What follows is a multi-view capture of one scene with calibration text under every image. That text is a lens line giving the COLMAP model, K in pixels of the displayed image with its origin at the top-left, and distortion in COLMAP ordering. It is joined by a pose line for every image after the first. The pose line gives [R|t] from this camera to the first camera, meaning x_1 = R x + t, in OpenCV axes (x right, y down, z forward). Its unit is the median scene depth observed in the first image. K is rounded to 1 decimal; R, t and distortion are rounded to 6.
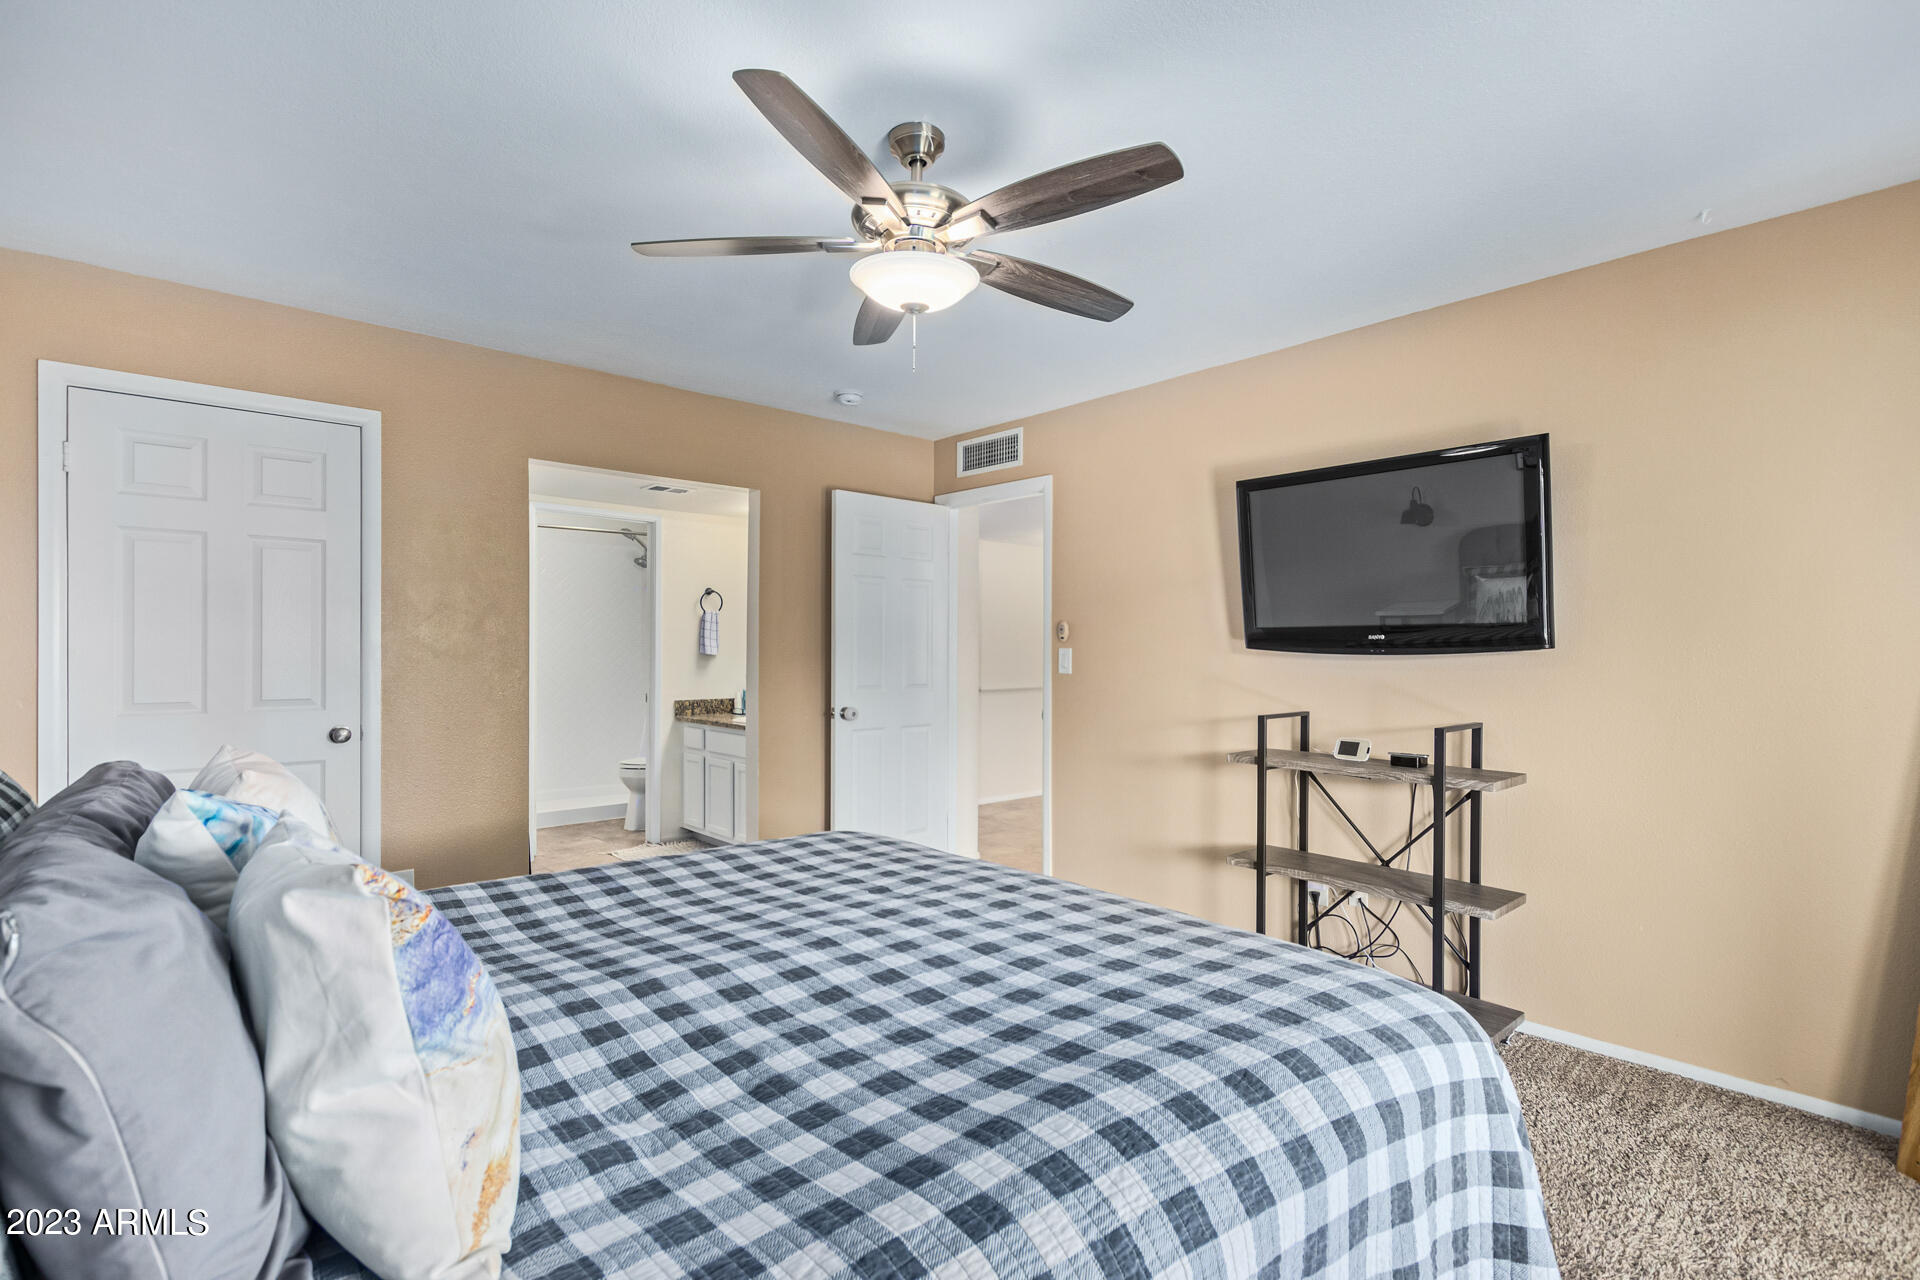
lens RADIAL K [[894.0, 0, 959.0], [0, 894.0, 641.4], [0, 0, 1]] dist [-0.000129, 0.000004]
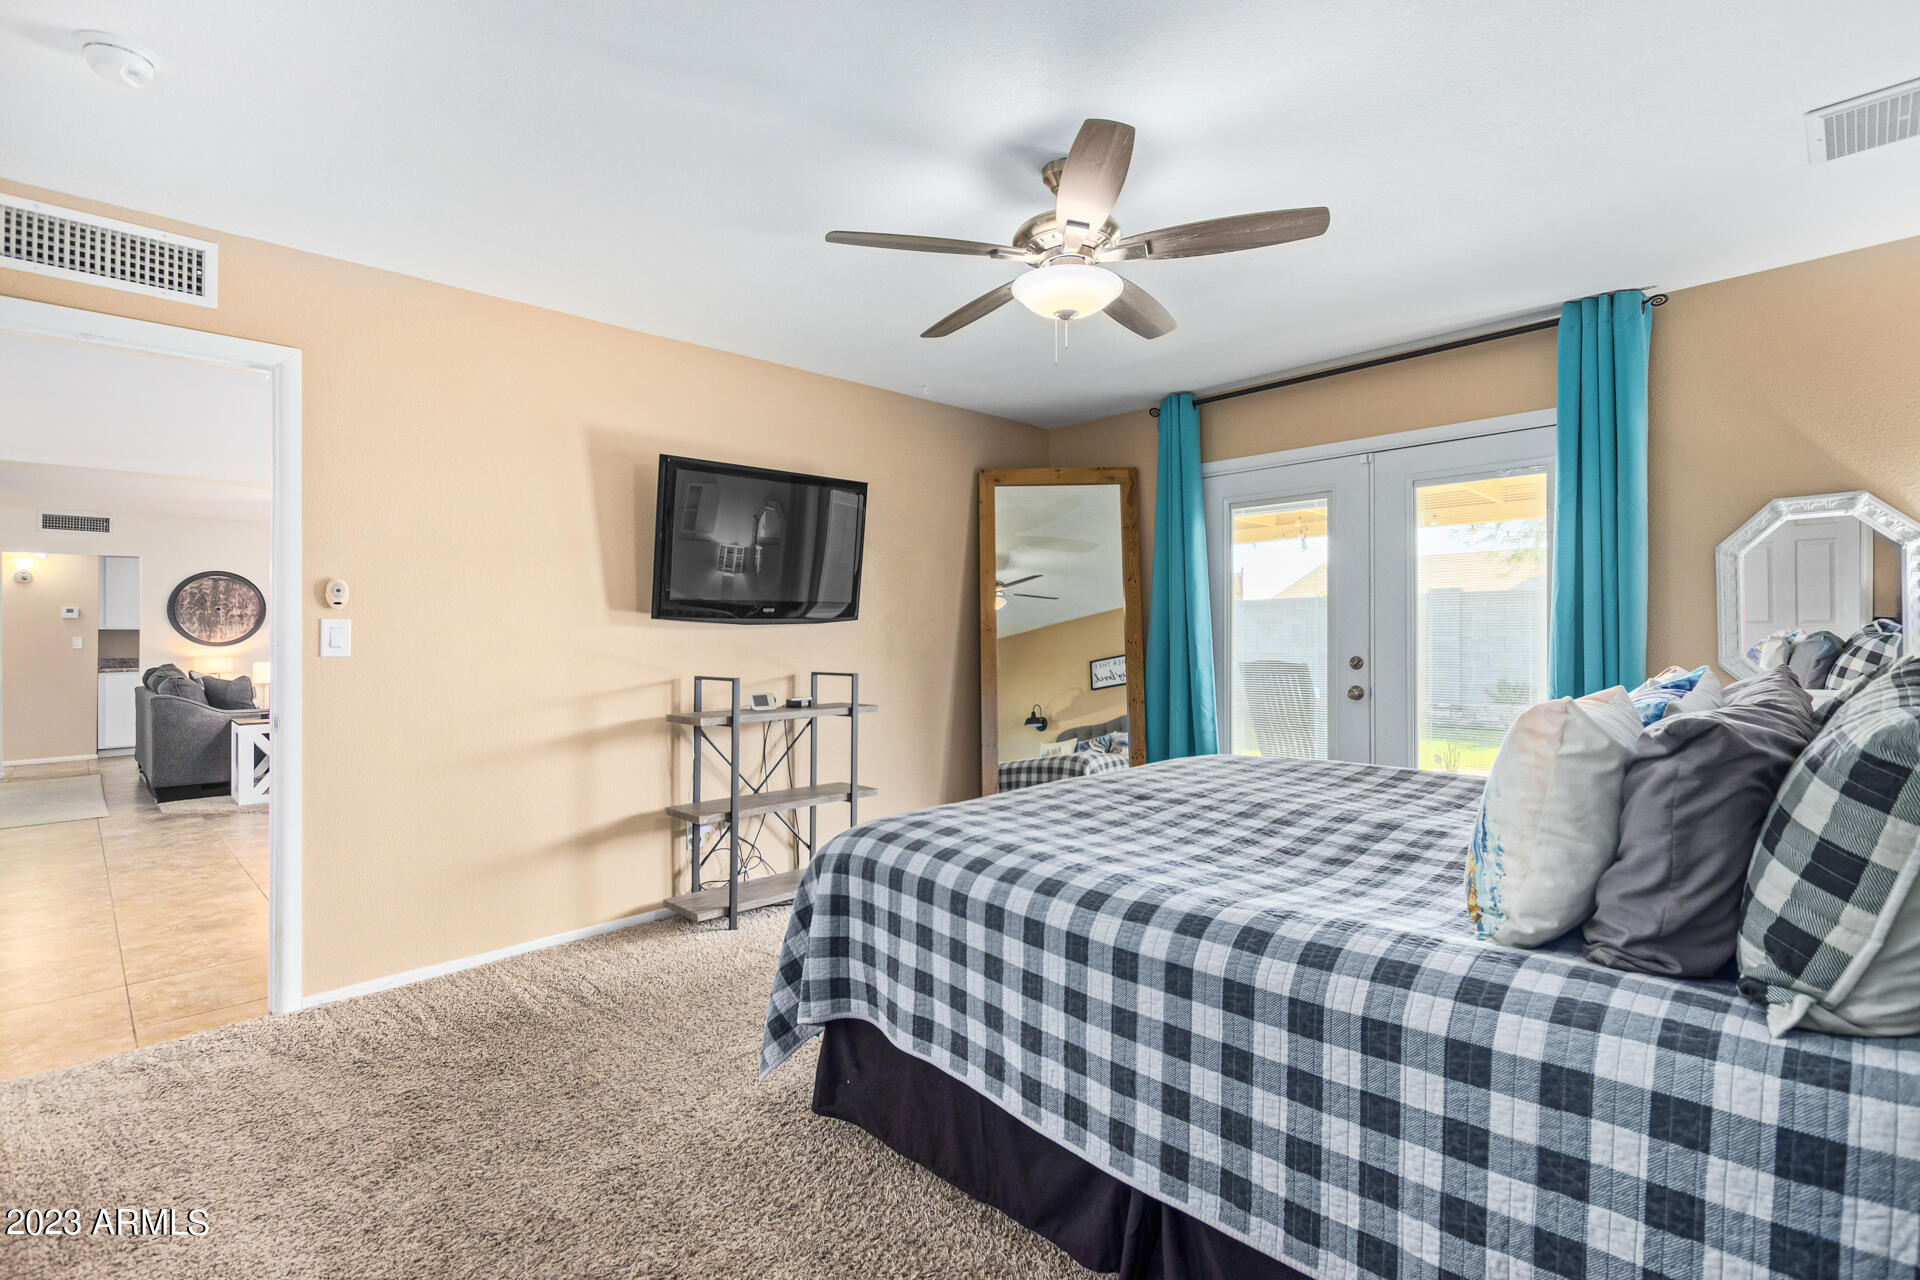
lens RADIAL K [[894.0, 0, 956.6], [0, 894.0, 638.2], [0, 0, 1]] dist [-0.000129, 0.000004]
pose [[-0.043274, -0.005264, 0.999049, -0.721751], [0.002974, 0.999981, 0.005398, 0.025678], [-0.999059, 0.003205, -0.043258, 0.711250]]
